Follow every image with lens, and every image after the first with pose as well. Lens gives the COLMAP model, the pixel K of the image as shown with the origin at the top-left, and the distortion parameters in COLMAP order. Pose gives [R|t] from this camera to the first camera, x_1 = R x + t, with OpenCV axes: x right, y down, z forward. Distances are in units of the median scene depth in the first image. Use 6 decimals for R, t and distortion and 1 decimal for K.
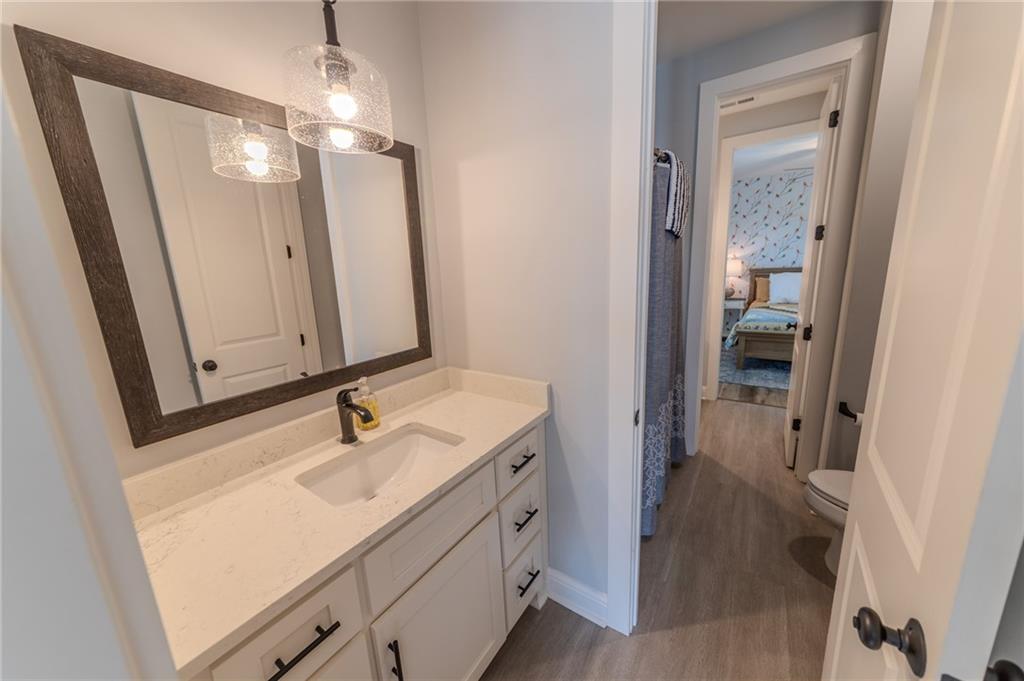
lens RADIAL K [[361.0, 0, 503.0], [0, 361.0, 338.2], [0, 0, 1]] dist [0.000051, 0.000088]
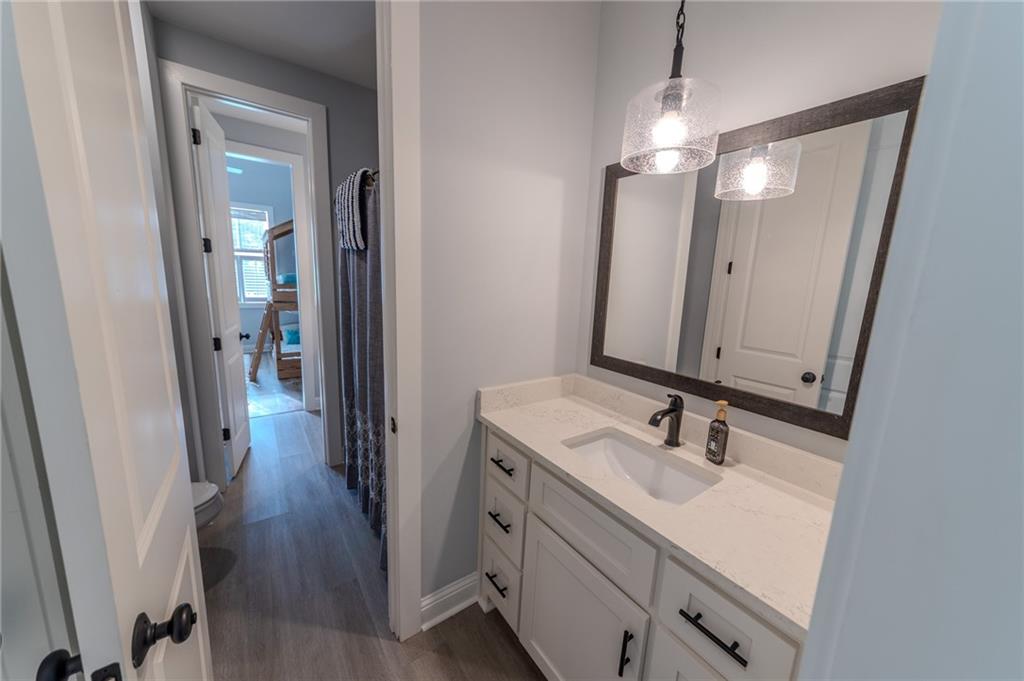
lens RADIAL K [[368.0, 0, 563.6], [0, 368.0, 340.8], [0, 0, 1]] dist [-0.001001, -0.000094]
pose [[-0.241343, 0.205418, -0.948450, 0.655314], [-0.220049, 0.940299, 0.259646, -0.224474], [0.945162, 0.271369, -0.181733, 0.873409]]
